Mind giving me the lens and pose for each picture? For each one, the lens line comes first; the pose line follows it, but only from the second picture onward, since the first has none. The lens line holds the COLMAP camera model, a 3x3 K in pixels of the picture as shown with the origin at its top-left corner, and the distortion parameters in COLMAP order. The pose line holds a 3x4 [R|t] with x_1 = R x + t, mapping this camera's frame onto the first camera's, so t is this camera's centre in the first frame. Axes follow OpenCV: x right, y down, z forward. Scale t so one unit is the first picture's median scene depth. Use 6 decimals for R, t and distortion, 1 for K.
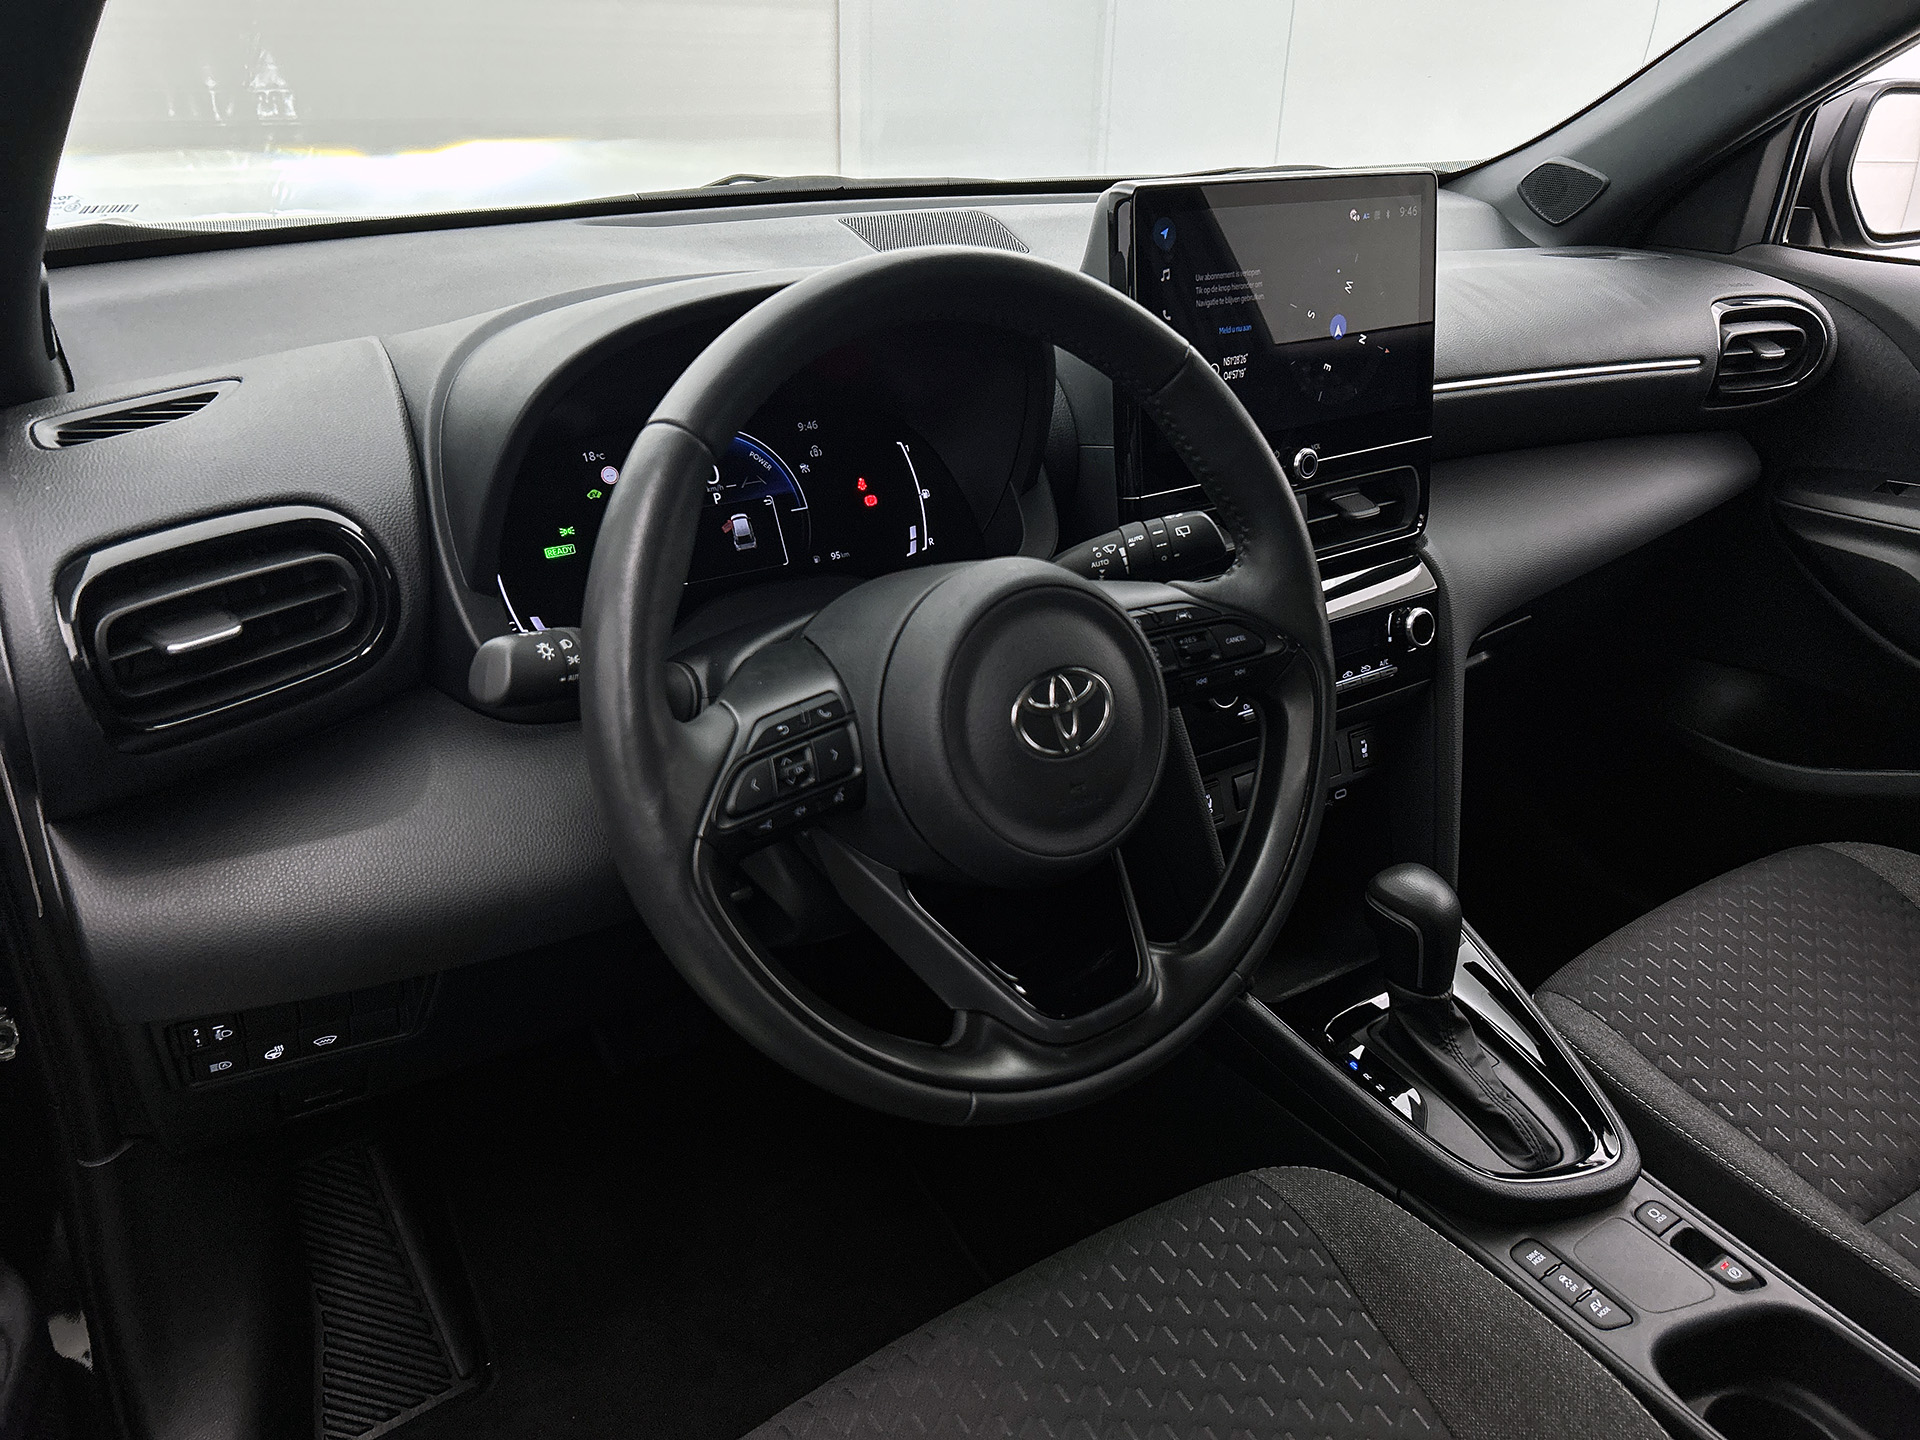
lens RADIAL K [[1465.6, 0, 979.7], [0, 1465.6, 743.9], [0, 0, 1]] dist [0.029361, -0.037274]
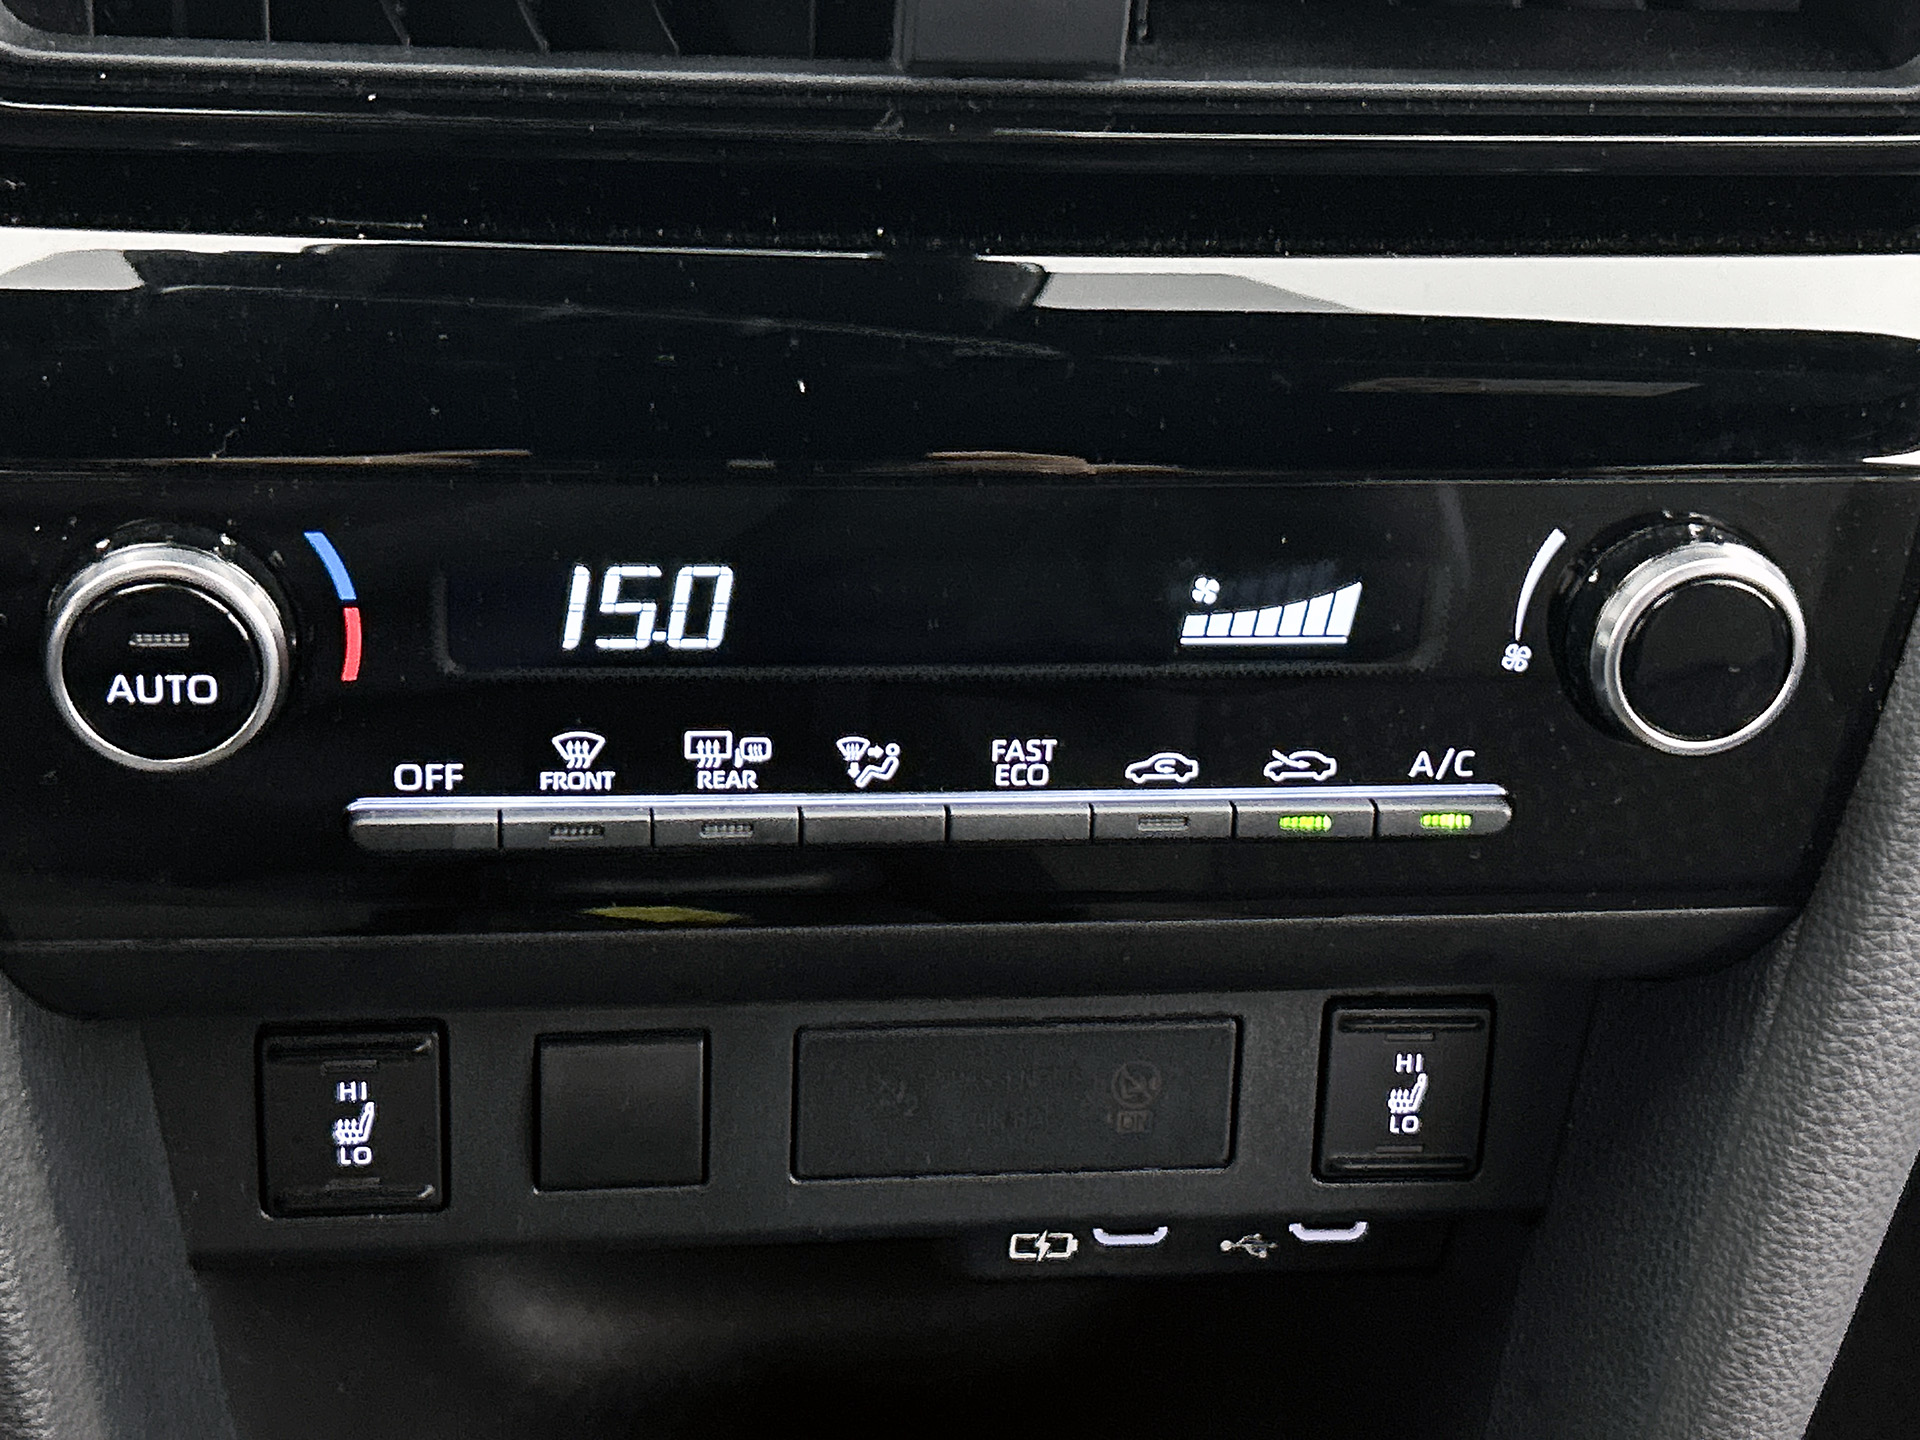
lens RADIAL K [[2857.1, 0, 968.0], [0, 2857.1, 723.6], [0, 0, 1]] dist [0.106809, 0.000000]
pose [[0.861801, 0.346640, -0.370324, 0.406006], [-0.269471, 0.931394, 0.244727, -0.152281], [0.429749, -0.111114, 0.896085, 0.737756]]
